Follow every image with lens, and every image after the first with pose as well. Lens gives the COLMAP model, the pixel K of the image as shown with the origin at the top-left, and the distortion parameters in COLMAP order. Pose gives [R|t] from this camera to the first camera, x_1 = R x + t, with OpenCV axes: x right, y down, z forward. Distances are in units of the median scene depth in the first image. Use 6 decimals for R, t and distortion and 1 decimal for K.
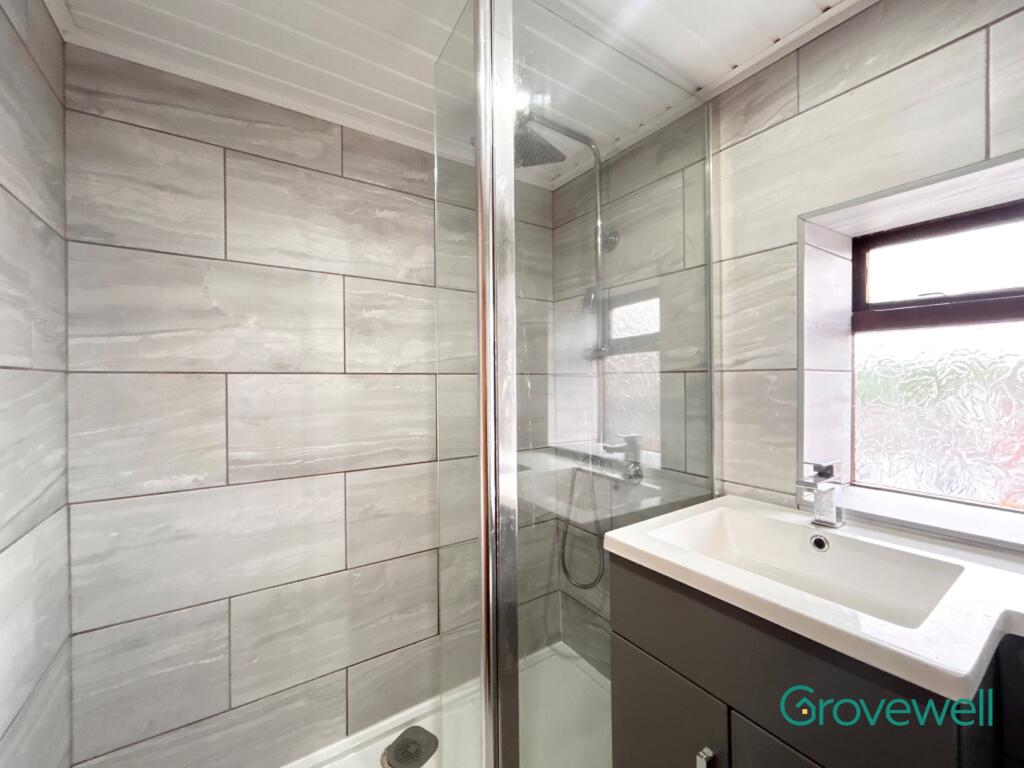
lens RADIAL K [[425.4, 0, 512.0], [0, 425.4, 384.0], [0, 0, 1]] dist [-0.002691, 0.005507]
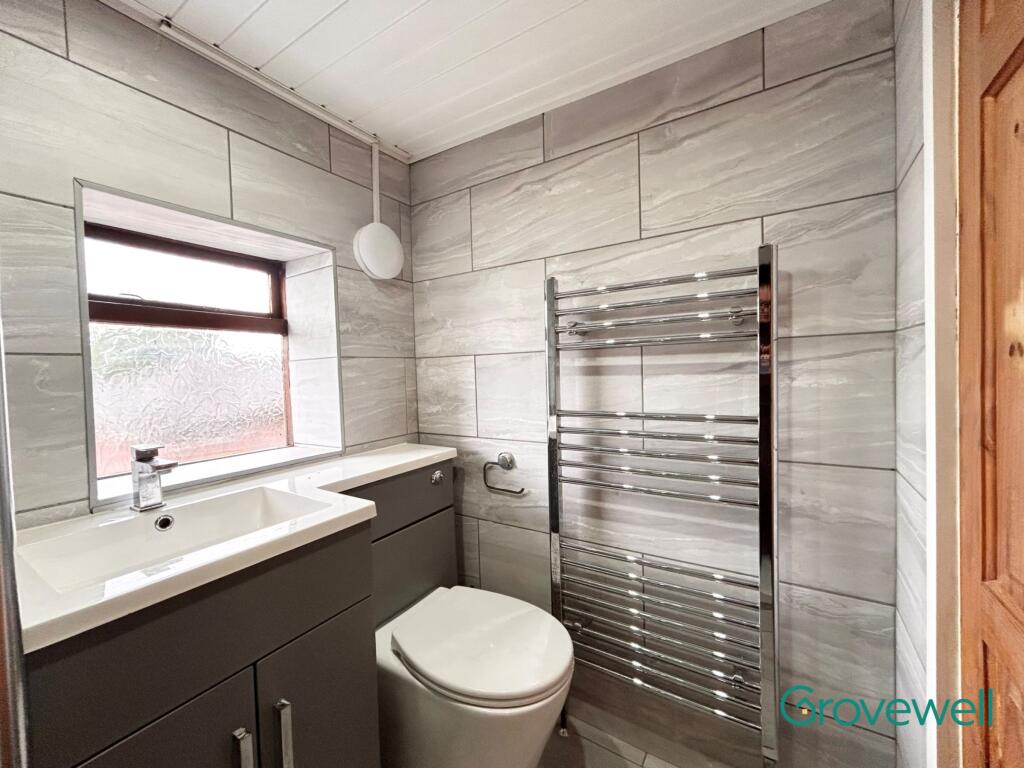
lens RADIAL K [[417.6, 0, 515.9], [0, 417.6, 382.0], [0, 0, 1]] dist [0.001468, 0.000757]
pose [[-0.412769, -0.006565, 0.910812, -0.383242], [0.041820, 0.998783, 0.026151, 0.028897], [-0.909875, 0.048885, -0.411992, 0.437206]]
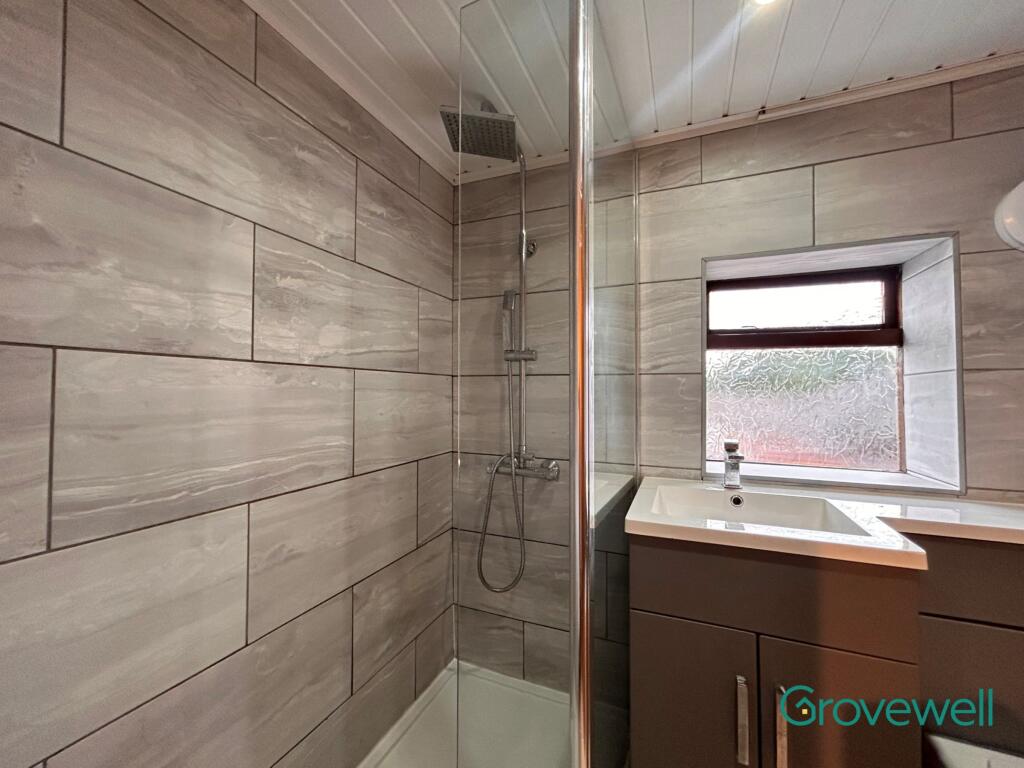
lens RADIAL K [[425.4, 0, 512.0], [0, 425.4, 384.0], [0, 0, 1]] dist [-0.002691, 0.005507]
pose [[0.831046, 0.020848, 0.555813, -0.439373], [-0.005201, 0.999545, -0.029715, 0.032174], [-0.556179, 0.021804, 0.830776, 0.185148]]
